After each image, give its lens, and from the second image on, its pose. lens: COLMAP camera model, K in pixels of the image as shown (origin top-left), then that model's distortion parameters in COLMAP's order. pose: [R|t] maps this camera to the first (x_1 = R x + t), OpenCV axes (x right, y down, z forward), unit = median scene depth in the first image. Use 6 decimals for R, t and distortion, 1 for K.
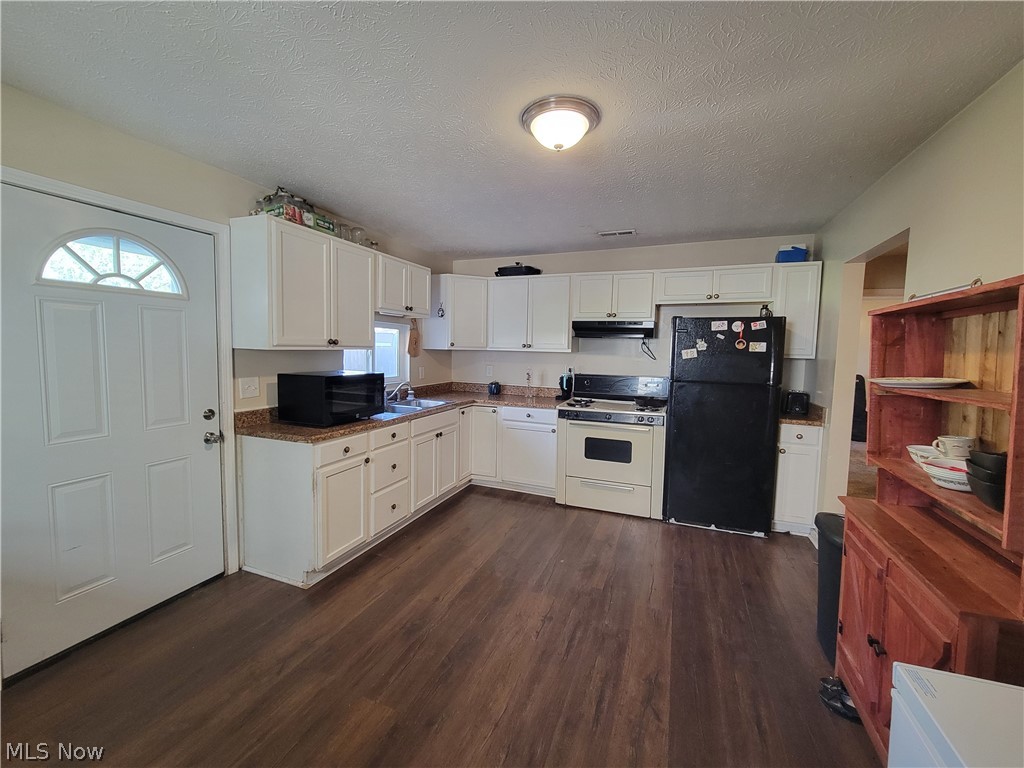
lens RADIAL K [[422.3, 0, 512.0], [0, 422.3, 384.0], [0, 0, 1]] dist [-0.000610, -0.000018]
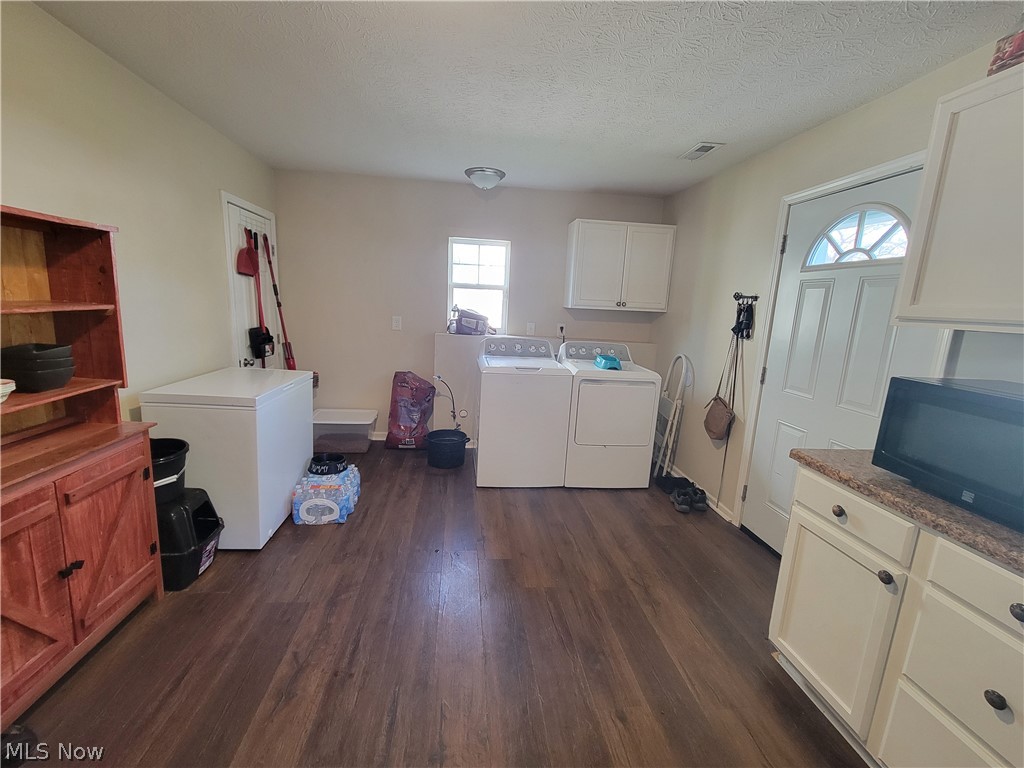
lens RADIAL K [[422.3, 0, 512.0], [0, 422.3, 384.0], [0, 0, 1]] dist [-0.000610, -0.000018]
pose [[-0.877887, 0.029006, -0.477989, 0.293460], [-0.106844, 0.961137, 0.254558, -0.120073], [0.466797, 0.274543, -0.840671, 1.583479]]
